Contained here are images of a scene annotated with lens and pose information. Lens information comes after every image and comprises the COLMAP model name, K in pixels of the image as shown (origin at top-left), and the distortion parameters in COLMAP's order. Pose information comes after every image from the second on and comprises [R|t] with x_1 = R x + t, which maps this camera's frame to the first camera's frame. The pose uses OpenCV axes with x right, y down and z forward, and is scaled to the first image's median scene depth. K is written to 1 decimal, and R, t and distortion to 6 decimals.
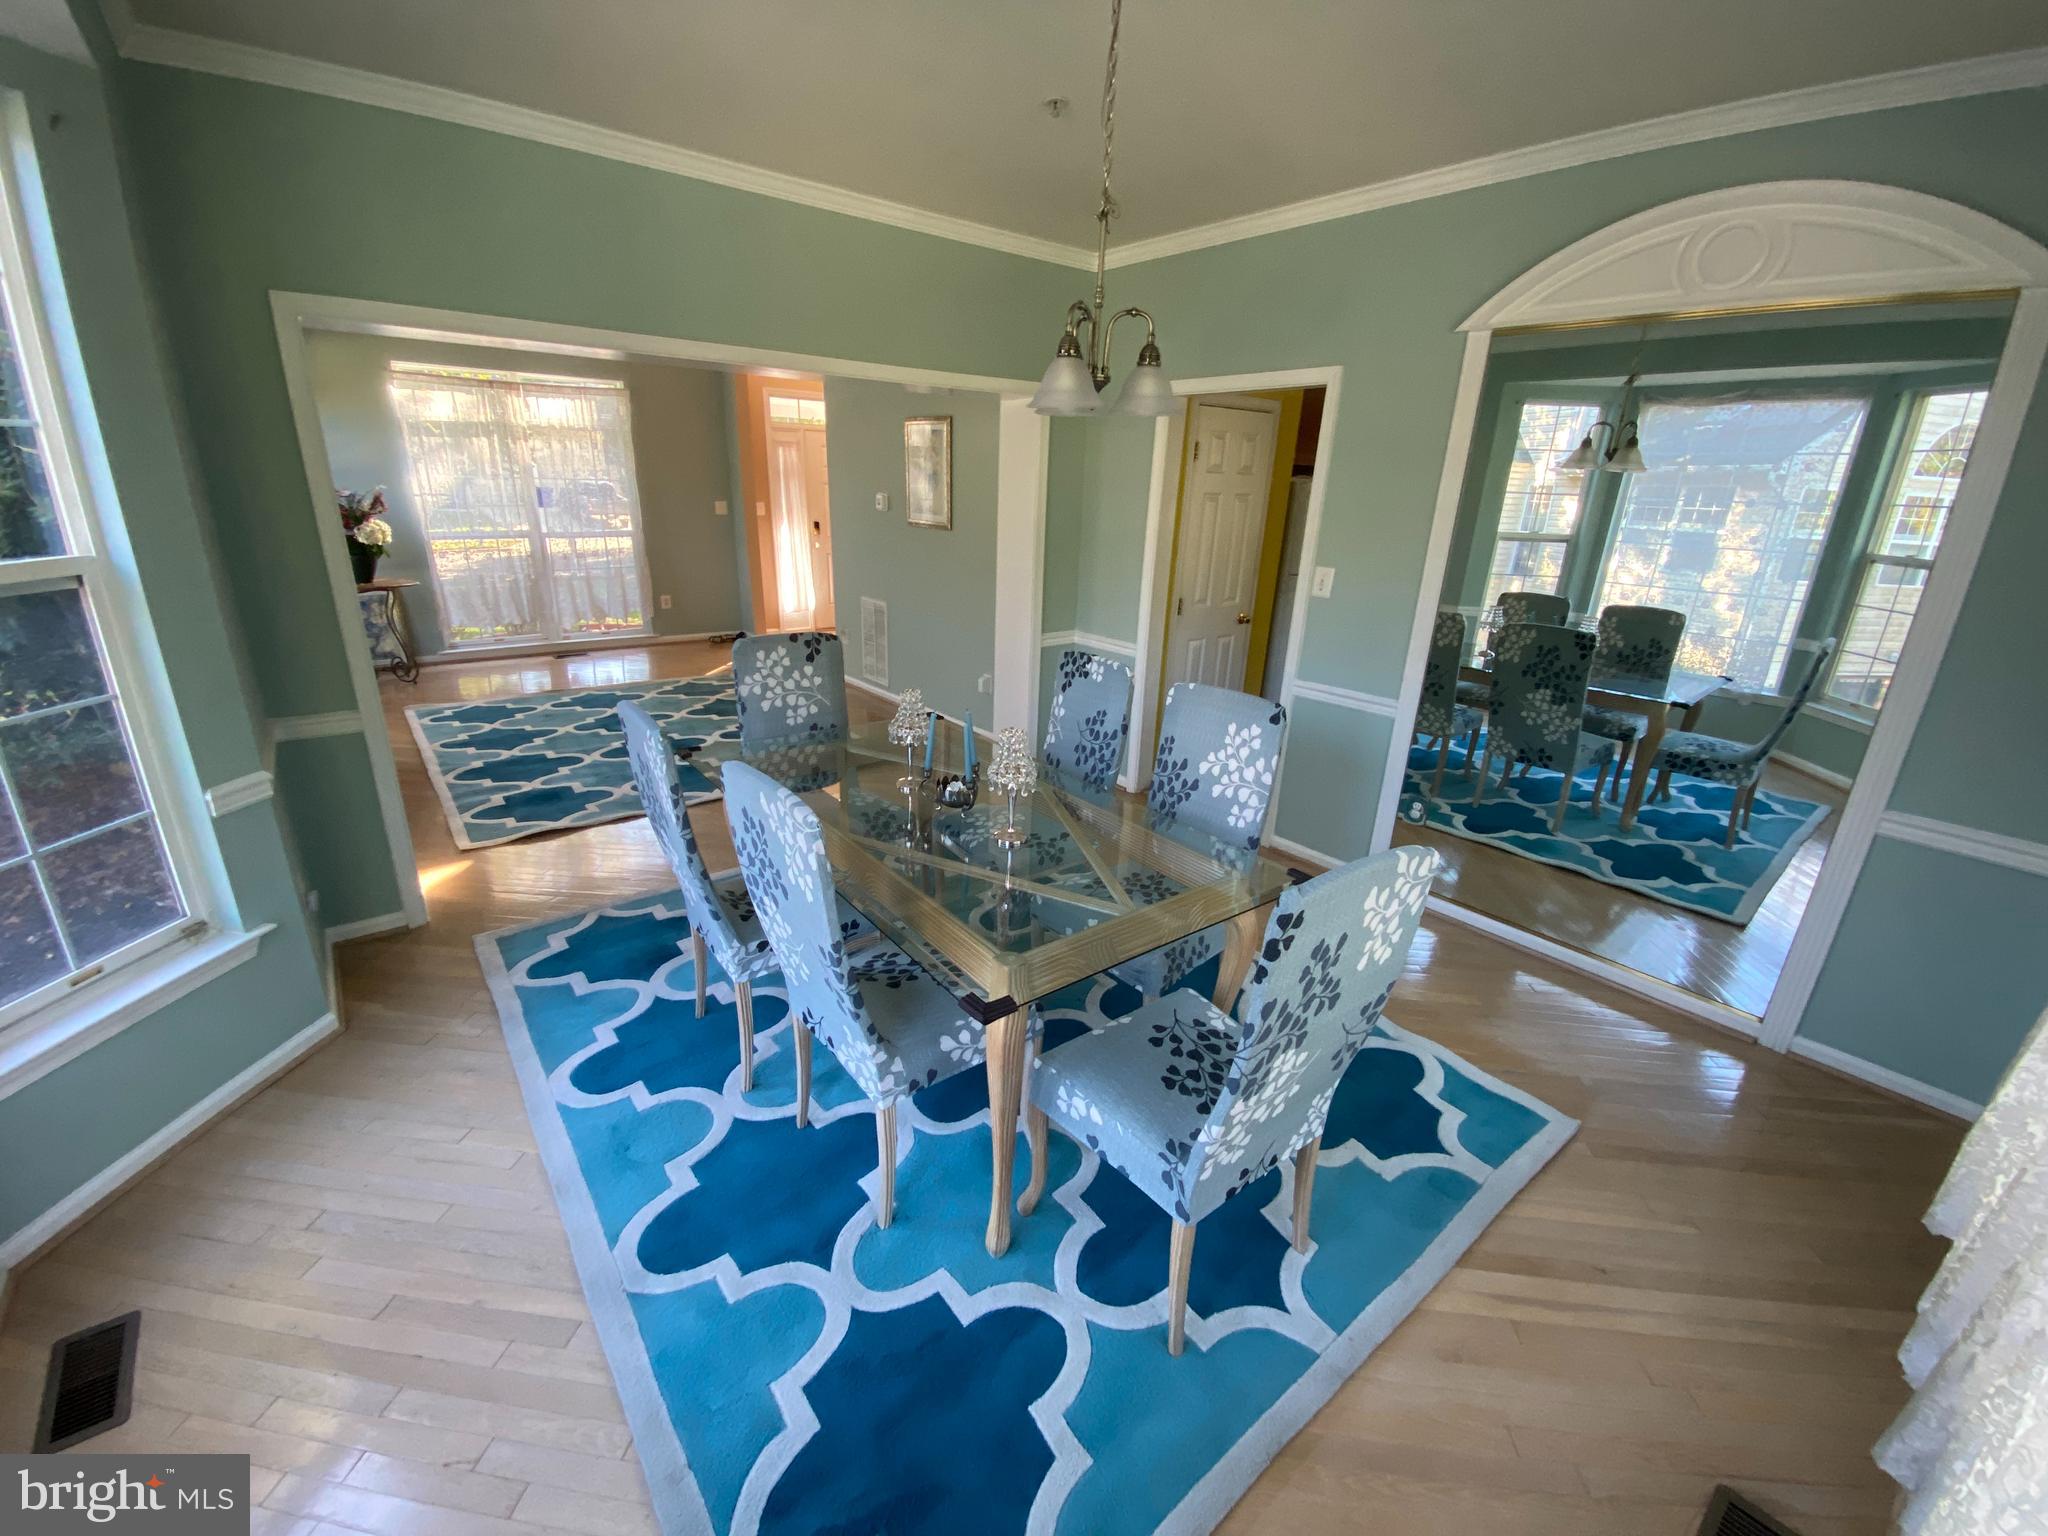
lens RADIAL K [[839.0, 0, 1030.0], [0, 839.0, 772.4], [0, 0, 1]] dist [0.007261, -0.008980]
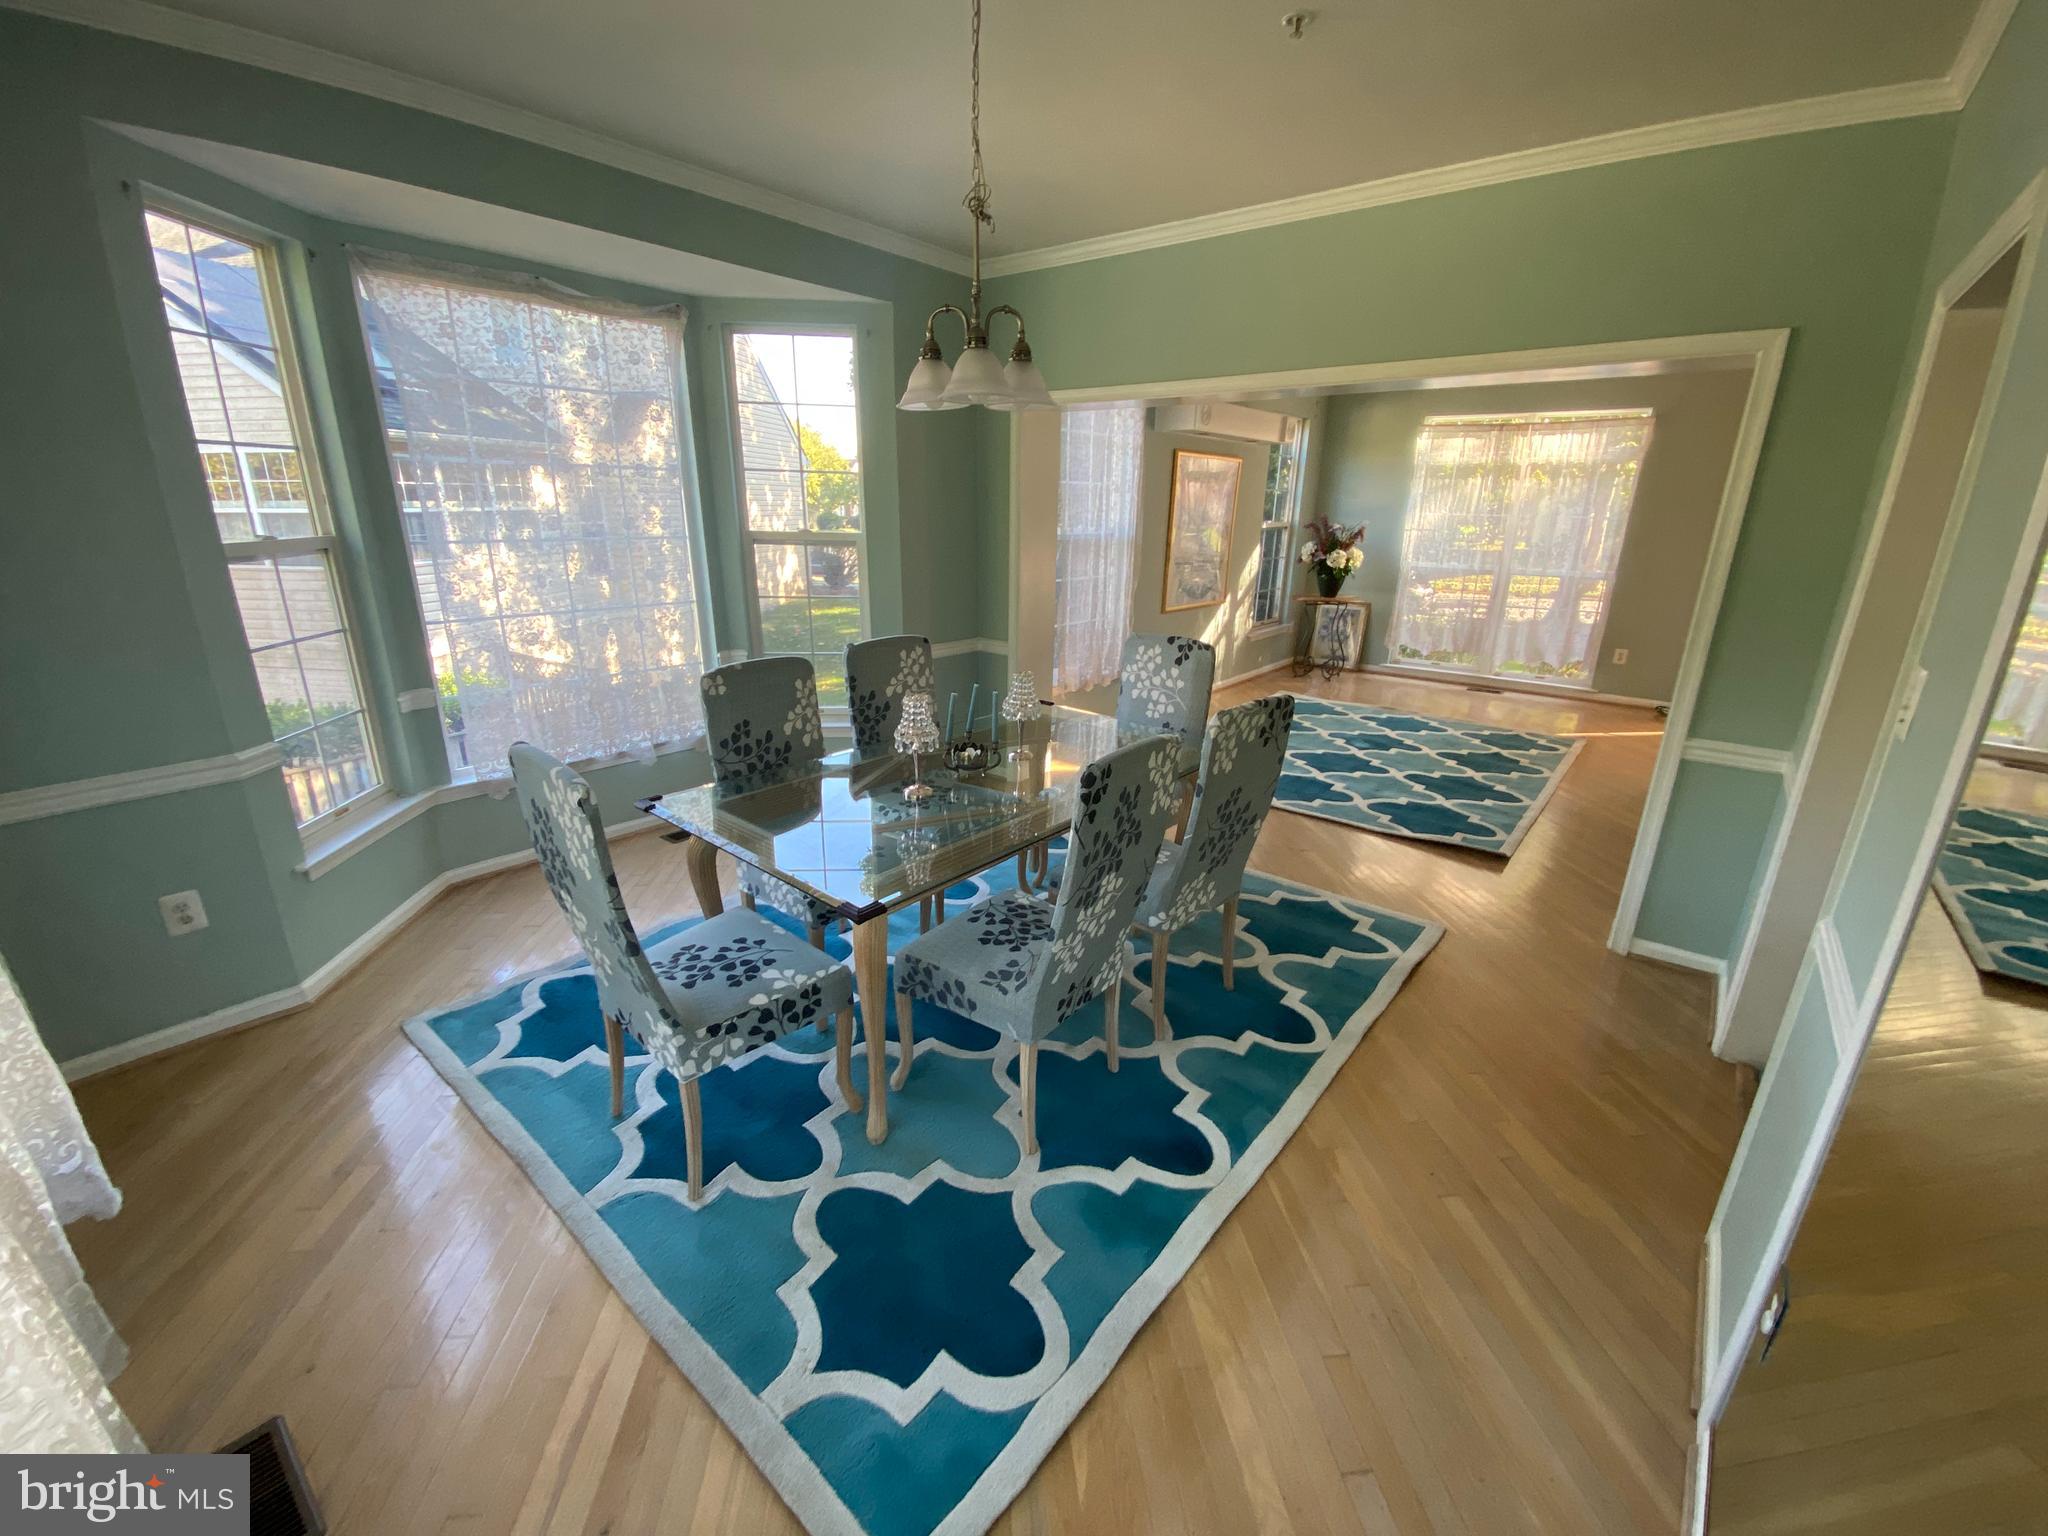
lens RADIAL K [[839.0, 0, 1032.6], [0, 839.0, 780.0], [0, 0, 1]] dist [0.007261, -0.008980]
pose [[0.199136, 0.286496, -0.937158, 0.905267], [-0.334631, 0.918709, 0.209751, -0.195246], [0.921068, 0.271833, 0.278819, 0.701080]]
